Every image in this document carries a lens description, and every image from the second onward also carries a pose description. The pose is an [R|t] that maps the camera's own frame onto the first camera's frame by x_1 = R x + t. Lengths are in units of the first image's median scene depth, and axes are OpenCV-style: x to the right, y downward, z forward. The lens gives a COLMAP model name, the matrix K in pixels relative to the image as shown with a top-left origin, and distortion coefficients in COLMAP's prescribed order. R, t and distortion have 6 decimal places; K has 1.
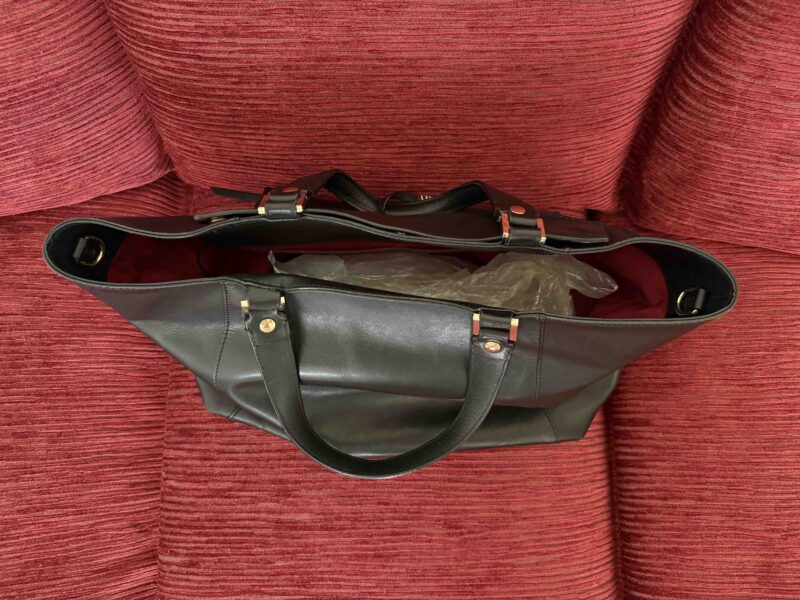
lens RADIAL K [[582.7, 0, 401.3], [0, 582.7, 298.7], [0, 0, 1]] dist [-0.027746, 0.008190]
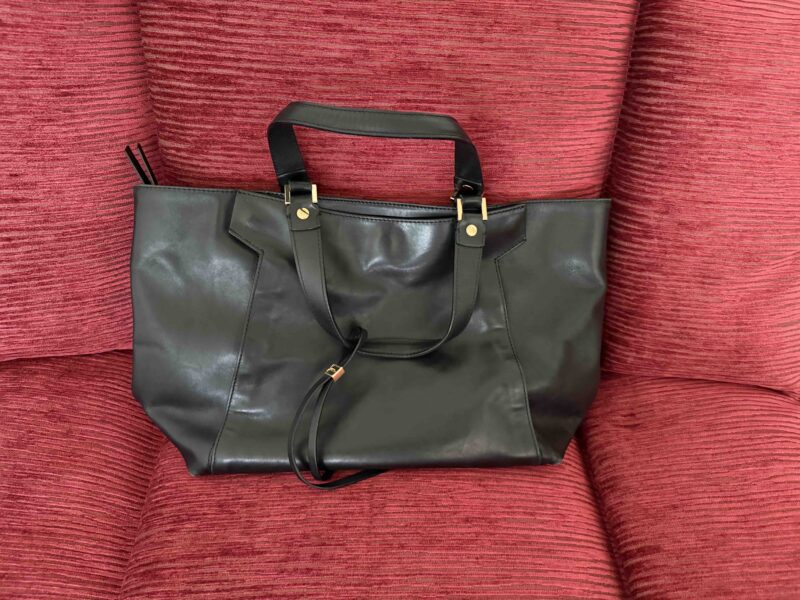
lens RADIAL K [[582.7, 0, 403.5], [0, 582.7, 302.4], [0, 0, 1]] dist [-0.027746, 0.008190]
pose [[0.998872, -0.009037, 0.046607, -0.022116], [0.032507, 0.845680, -0.532699, 0.375403], [-0.034601, 0.533614, 0.845020, 0.023086]]
